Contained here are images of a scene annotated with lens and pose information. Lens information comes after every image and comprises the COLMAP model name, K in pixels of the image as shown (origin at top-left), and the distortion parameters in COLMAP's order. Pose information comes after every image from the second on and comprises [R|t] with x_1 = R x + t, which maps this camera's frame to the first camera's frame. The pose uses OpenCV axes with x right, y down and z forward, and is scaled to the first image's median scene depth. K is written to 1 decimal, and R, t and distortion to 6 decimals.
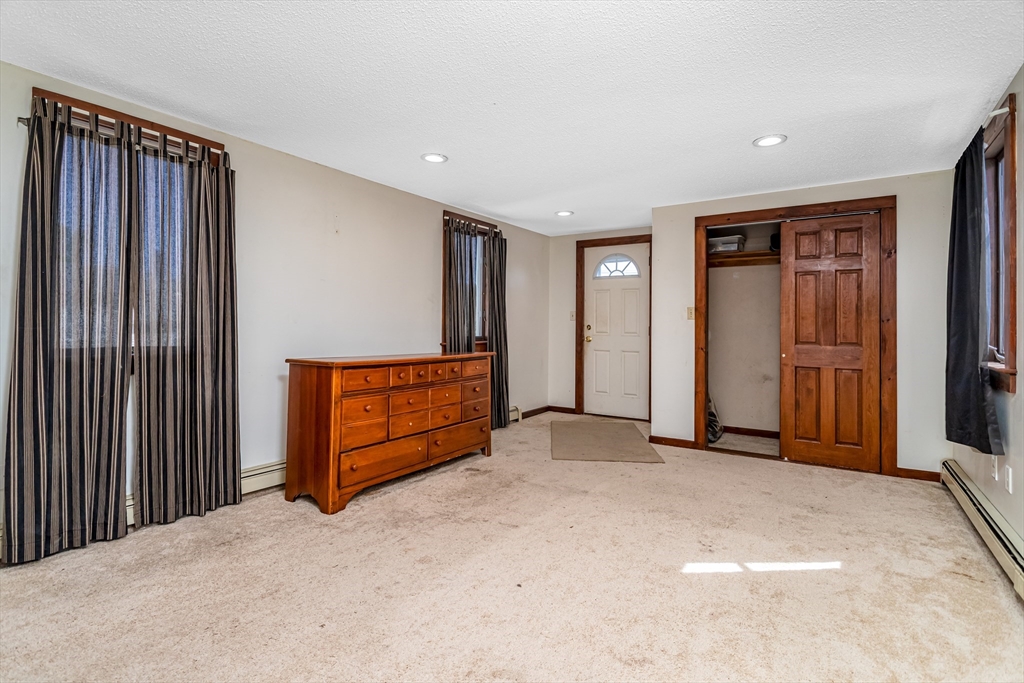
lens RADIAL K [[487.3, 0, 510.5], [0, 487.3, 325.8], [0, 0, 1]] dist [0.000883, 0.000146]
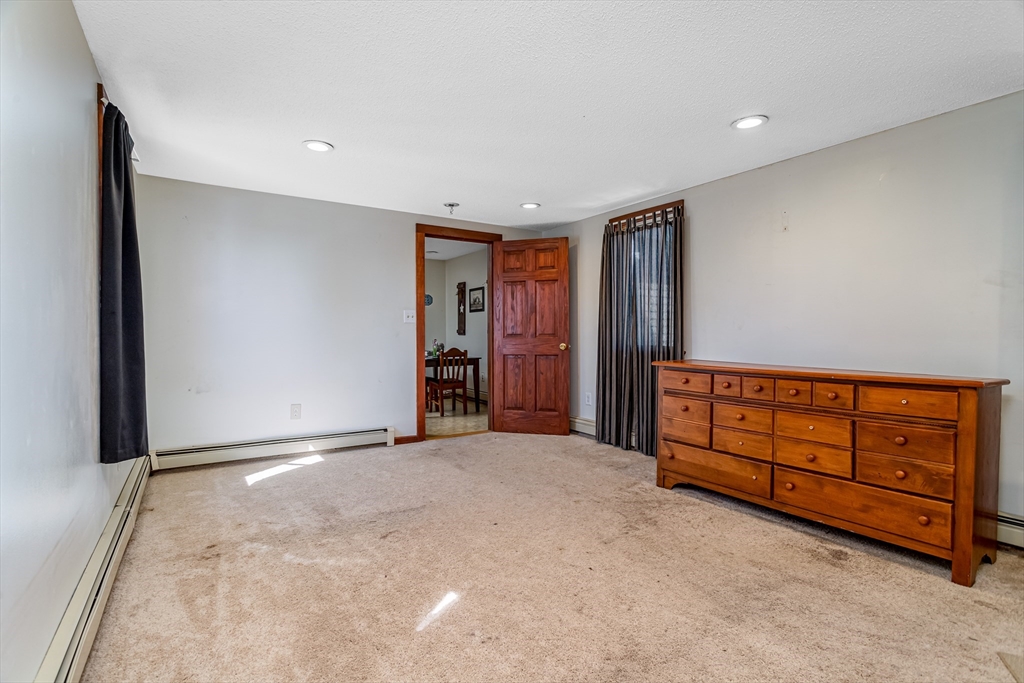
lens RADIAL K [[493.5, 0, 512.0], [0, 493.5, 341.5], [0, 0, 1]] dist [0.000473, 0.000007]
pose [[-0.399256, 0.008464, -0.916800, 0.774129], [0.002283, 0.999963, 0.008238, 0.011544], [0.916837, 0.001196, -0.399261, 0.985537]]
